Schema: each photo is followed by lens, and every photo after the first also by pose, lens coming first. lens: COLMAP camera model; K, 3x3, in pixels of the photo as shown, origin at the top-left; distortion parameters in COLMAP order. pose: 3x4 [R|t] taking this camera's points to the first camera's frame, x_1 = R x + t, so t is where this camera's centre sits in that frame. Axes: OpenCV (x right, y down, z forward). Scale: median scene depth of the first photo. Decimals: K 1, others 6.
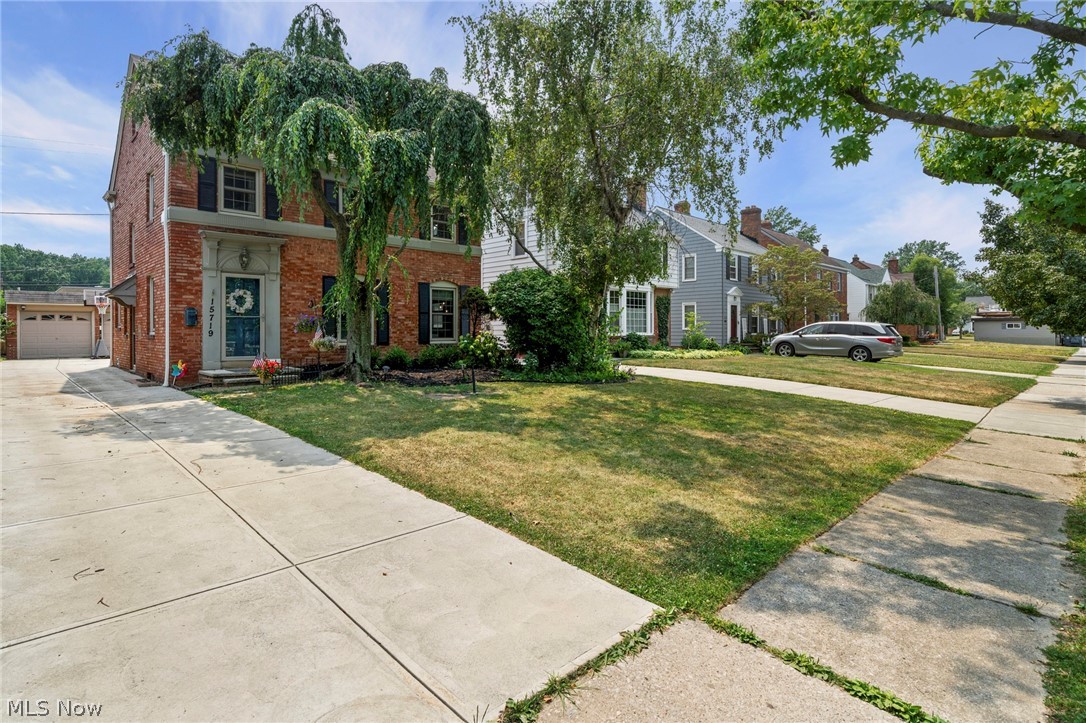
lens RADIAL K [[558.2, 0, 558.6], [0, 558.2, 336.1], [0, 0, 1]] dist [-0.004723, -0.000912]
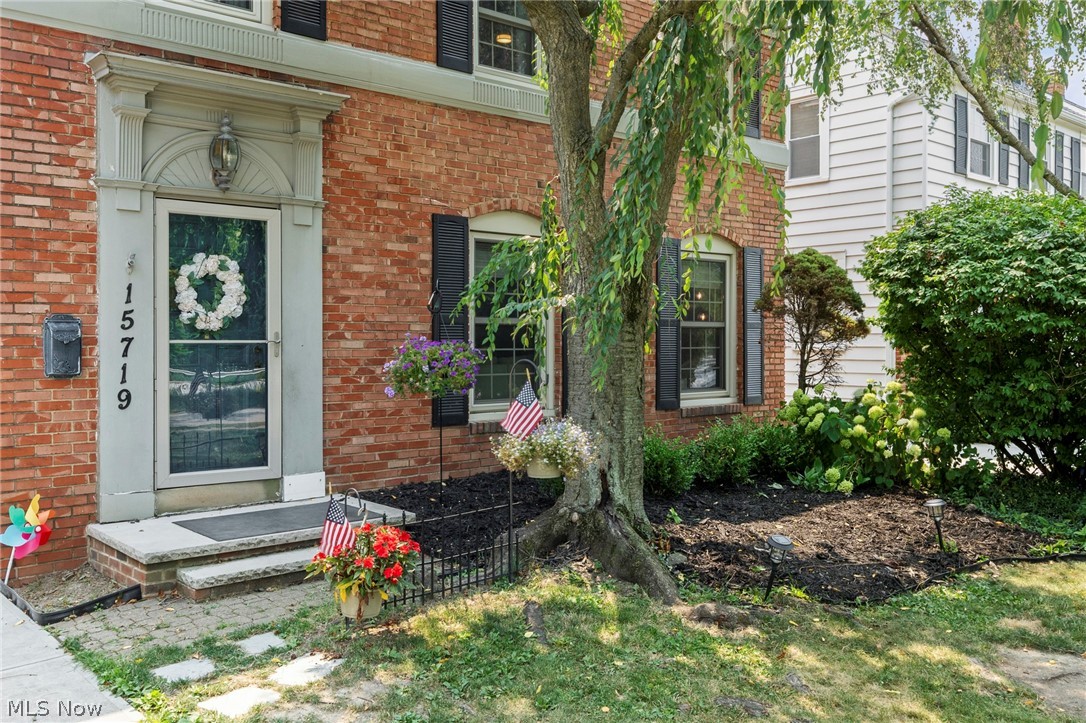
lens RADIAL K [[941.2, 0, 542.7], [0, 941.2, 352.8], [0, 0, 1]] dist [0.007072, 0.003840]
pose [[0.997987, 0.001289, -0.063408, -0.350014], [-0.000874, 0.999978, 0.006582, -0.032252], [0.063415, -0.006513, 0.997966, 0.483344]]
